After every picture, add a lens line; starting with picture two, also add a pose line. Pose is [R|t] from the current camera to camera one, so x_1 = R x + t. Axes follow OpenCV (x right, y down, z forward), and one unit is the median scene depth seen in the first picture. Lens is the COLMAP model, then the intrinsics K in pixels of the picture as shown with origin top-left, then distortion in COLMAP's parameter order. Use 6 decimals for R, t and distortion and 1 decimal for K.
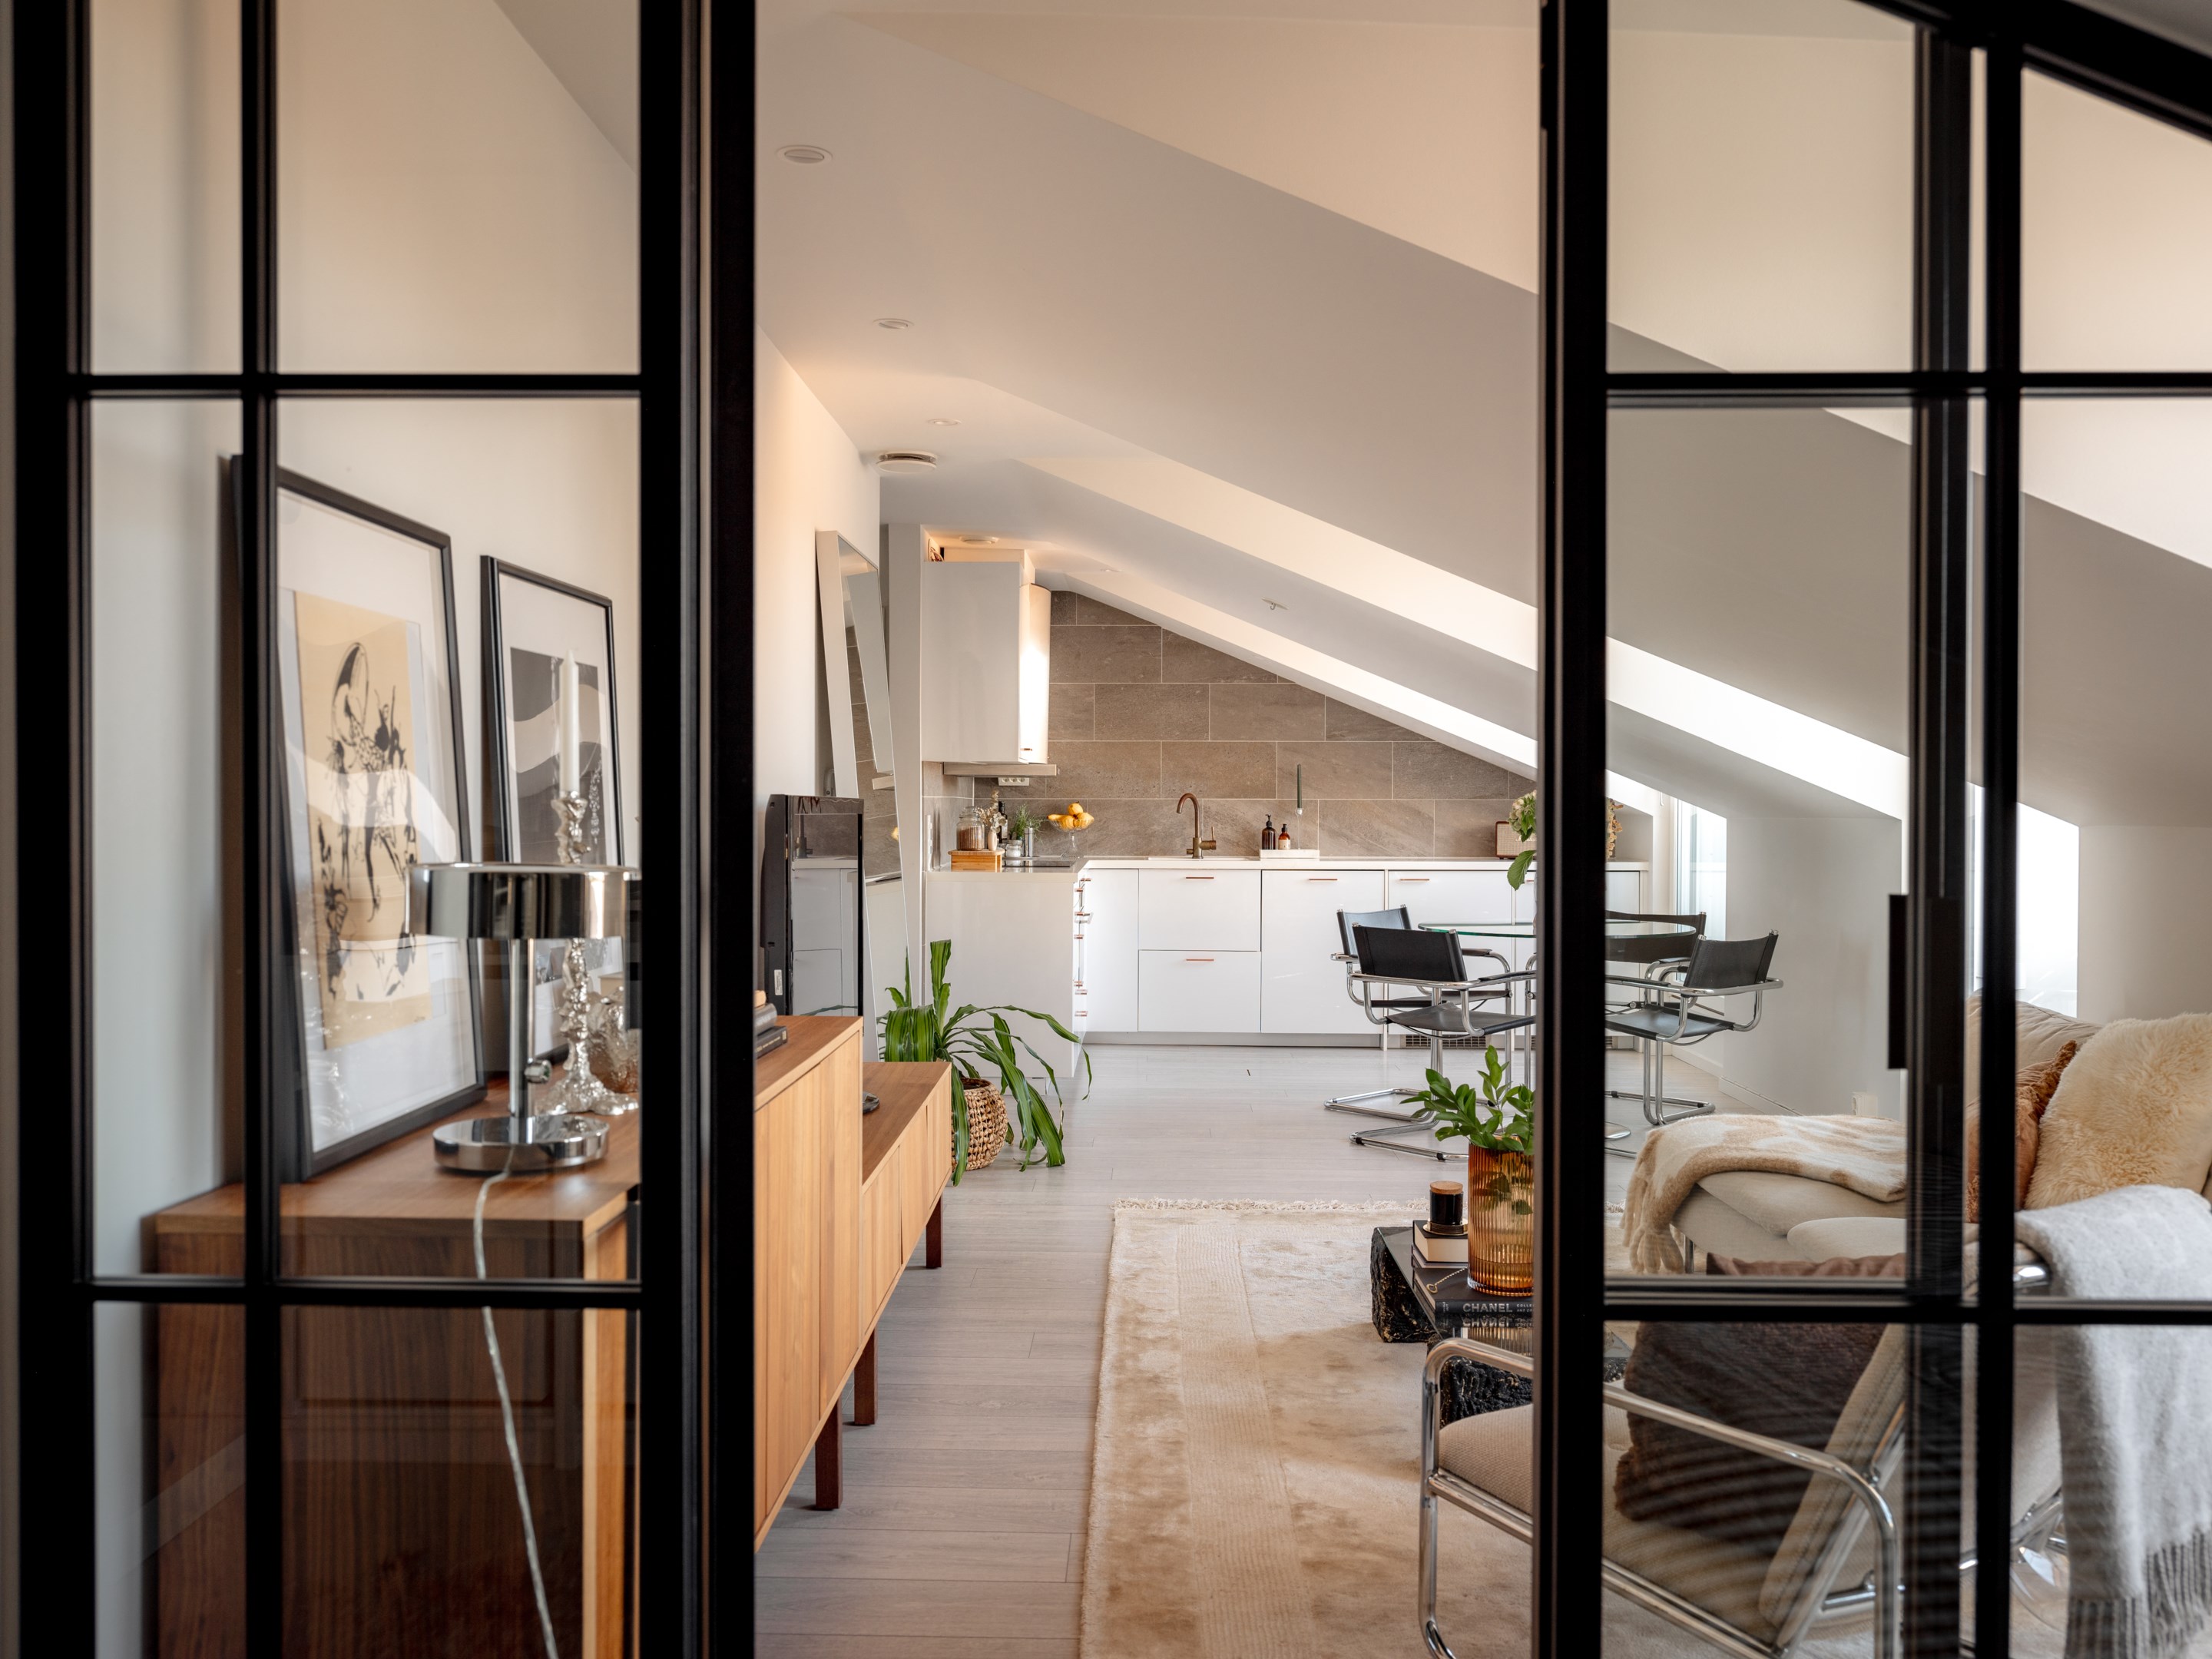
lens RADIAL K [[1786.9, 0, 1106.0], [0, 1786.9, 829.5], [0, 0, 1]] dist [0.002409, 0.000717]
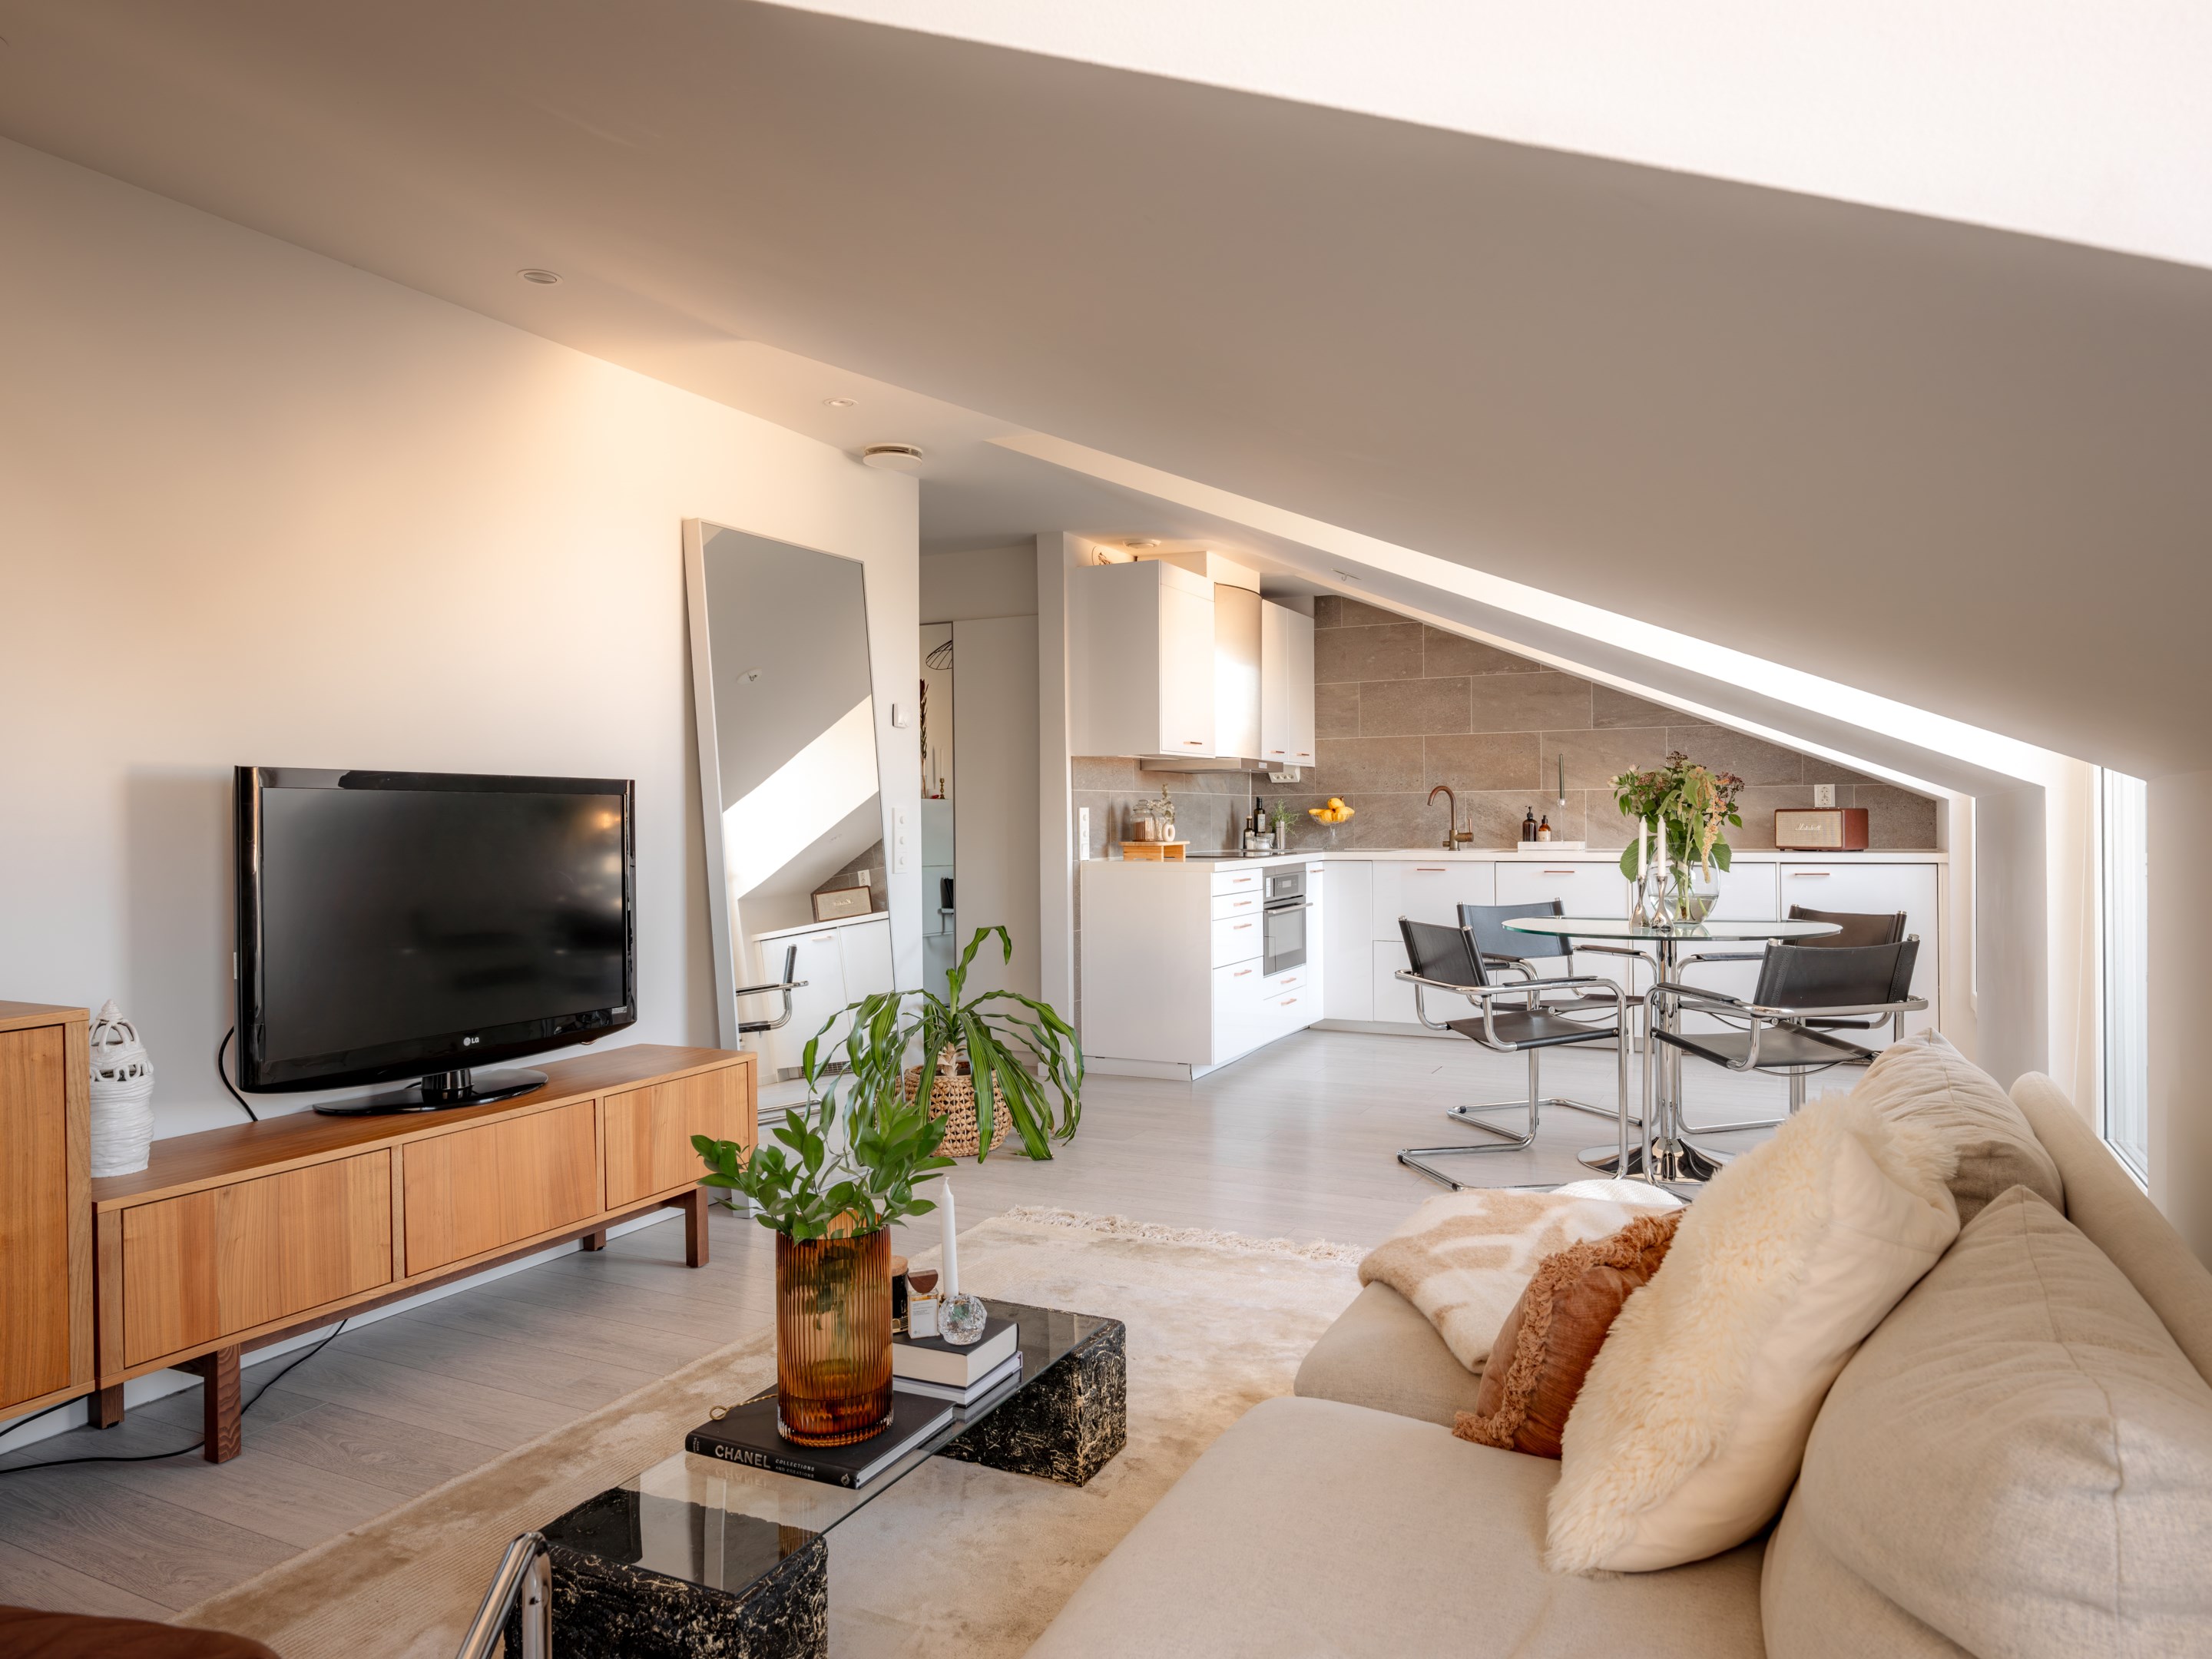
lens RADIAL K [[1420.0, 0, 1101.0], [0, 1420.0, 836.5], [0, 0, 1]] dist [-0.002029, -0.002817]
pose [[0.908776, -0.006463, -0.417235, 0.310686], [0.006531, 0.999978, -0.001264, 0.012188], [0.417234, -0.001576, 0.908798, 0.293802]]
